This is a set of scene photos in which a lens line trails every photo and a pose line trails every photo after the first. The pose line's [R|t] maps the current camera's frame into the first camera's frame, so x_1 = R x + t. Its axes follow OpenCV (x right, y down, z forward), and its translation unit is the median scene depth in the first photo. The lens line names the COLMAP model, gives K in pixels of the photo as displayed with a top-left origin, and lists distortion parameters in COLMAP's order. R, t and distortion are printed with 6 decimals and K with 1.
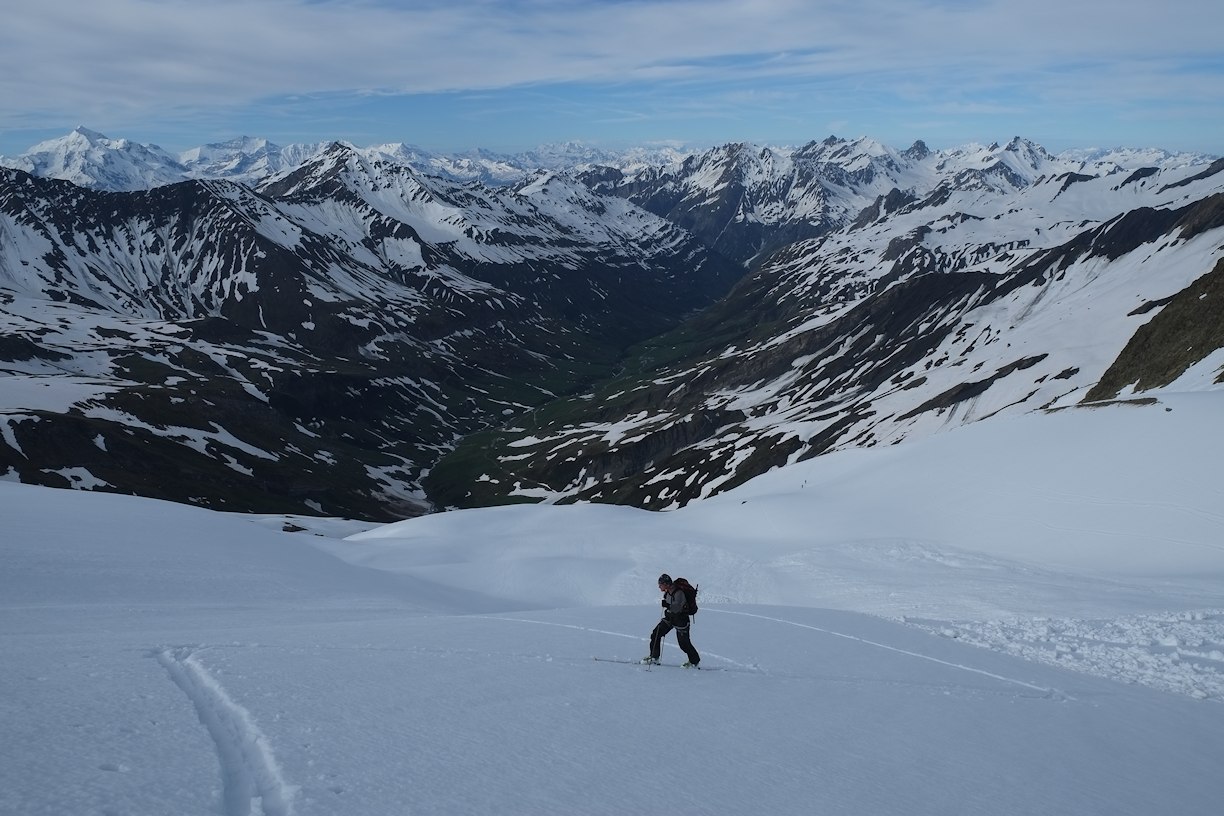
lens RADIAL K [[941.3, 0, 636.4], [0, 941.3, 410.3], [0, 0, 1]] dist [-0.065293, 0.067297]
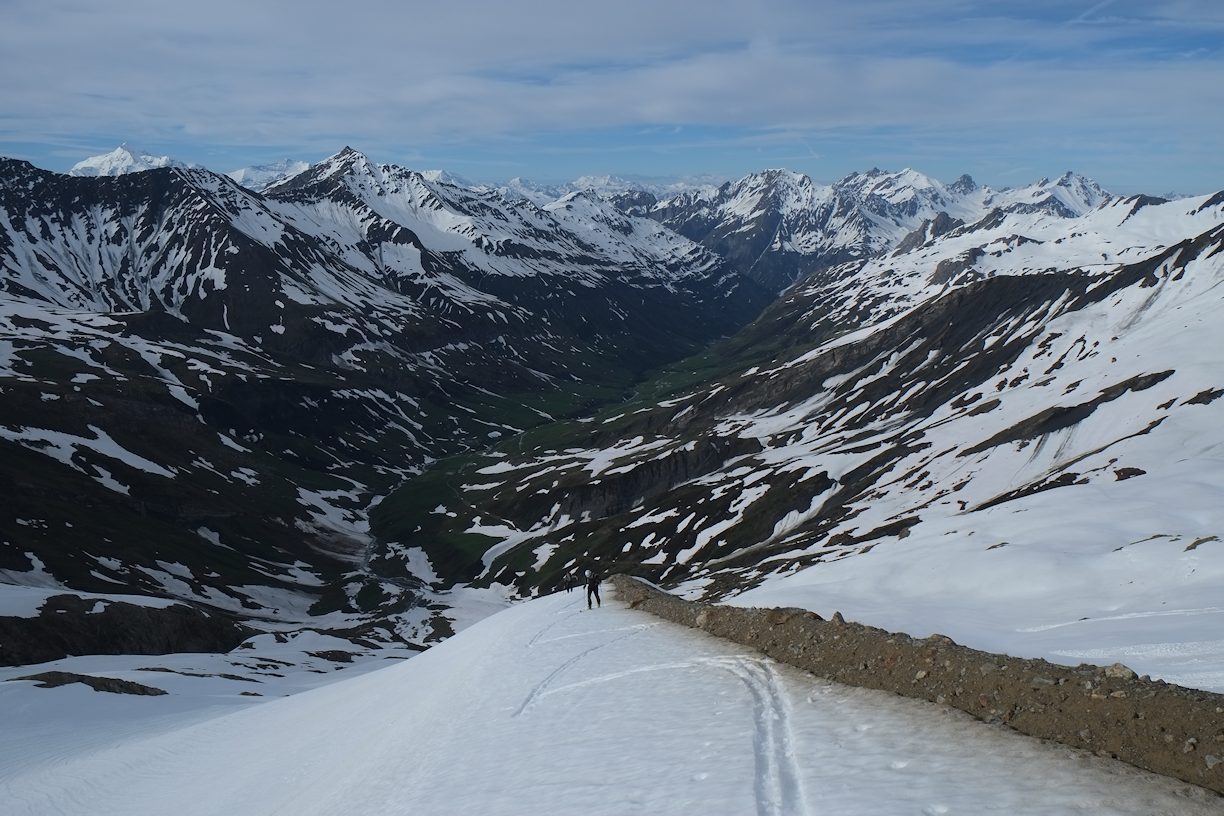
lens RADIAL K [[941.5, 0, 631.3], [0, 941.5, 407.0], [0, 0, 1]] dist [-0.061226, 0.058004]
pose [[0.998491, 0.035776, -0.041663, 0.017773], [-0.037436, 0.998508, -0.039758, 0.004389], [0.040179, 0.041258, 0.998340, 0.093632]]
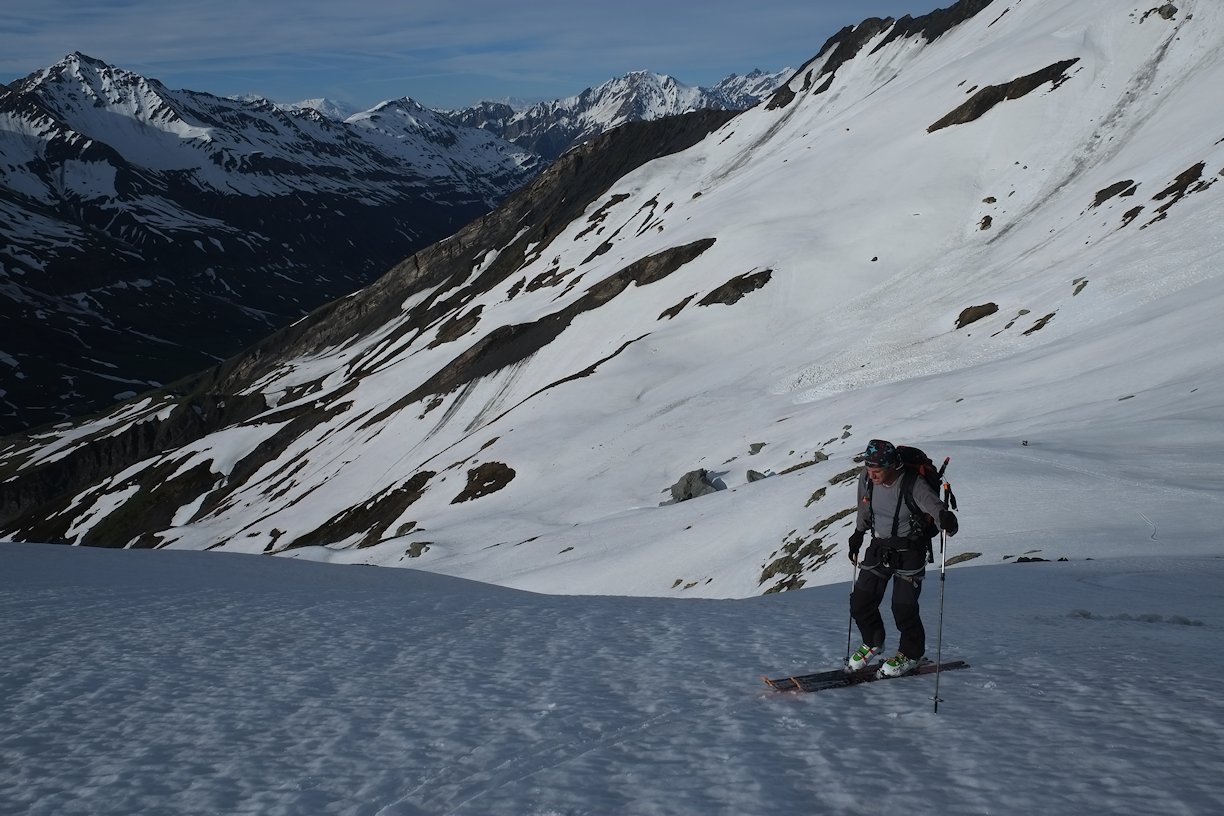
lens RADIAL K [[941.3, 0, 636.4], [0, 941.3, 410.3], [0, 0, 1]] dist [-0.065293, 0.067297]
pose [[0.998890, -0.029427, 0.036767, 0.142261], [0.027896, 0.998749, 0.041503, -0.003409], [-0.037942, -0.040431, 0.998462, 0.225838]]
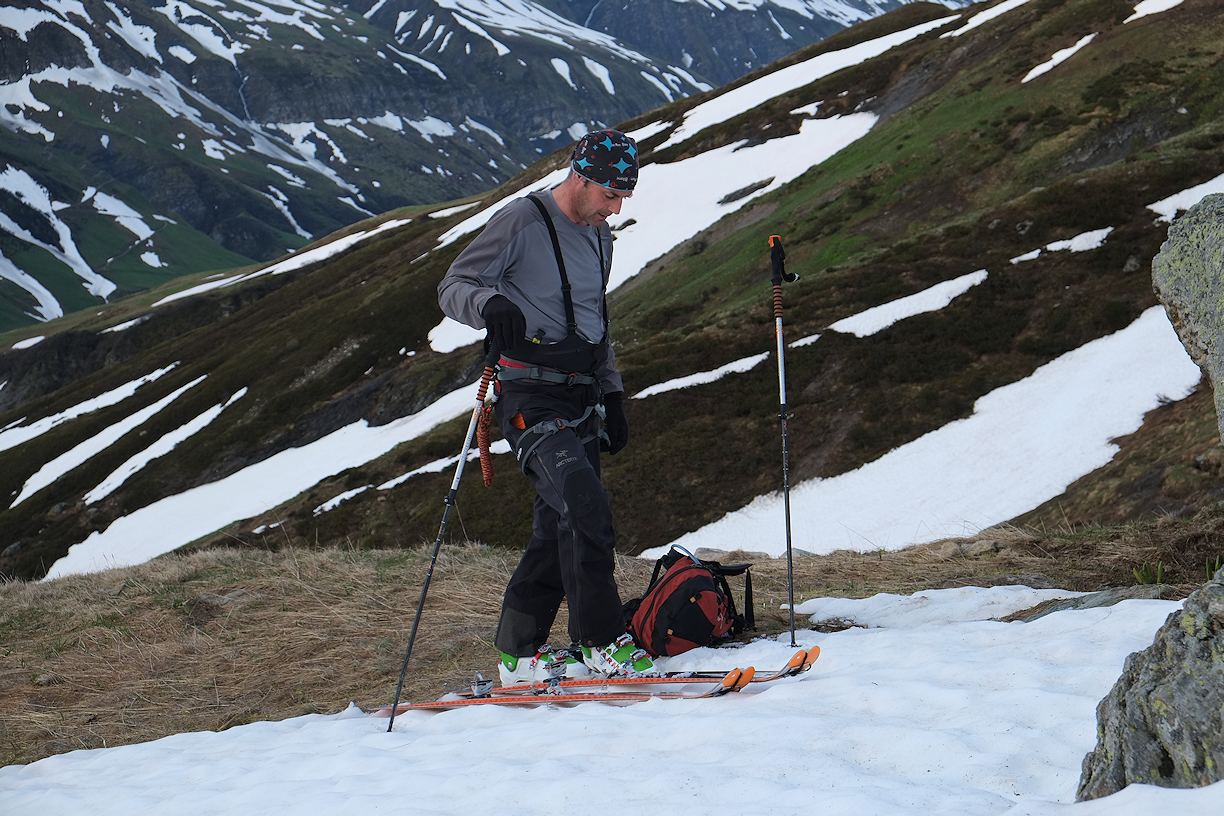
lens RADIAL K [[2021.3, 0, 612.0], [0, 2021.3, 408.0], [0, 0, 1]] dist [-0.009432, 0.640924]
pose [[0.948185, 0.101150, -0.301186, 0.063340], [-0.123574, 0.990737, -0.056305, 0.028983], [0.292701, 0.090606, 0.951902, 0.346972]]
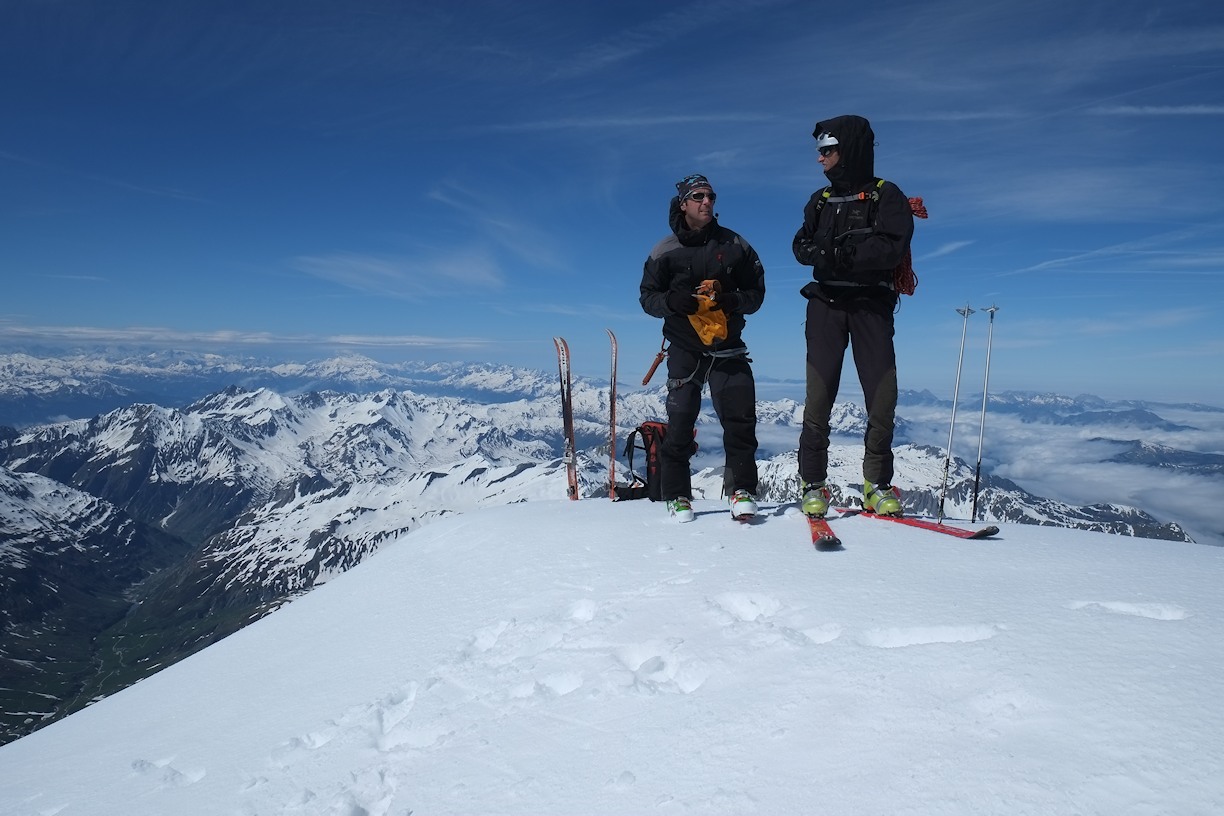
lens RADIAL K [[937.4, 0, 611.9], [0, 937.4, 428.3], [0, 0, 1]] dist [0.003091, 0.014492]
pose [[0.823253, -0.004622, 0.567656, -0.145798], [0.111173, 0.981916, -0.153235, -0.073911], [-0.556683, 0.189259, 0.808879, -0.388081]]
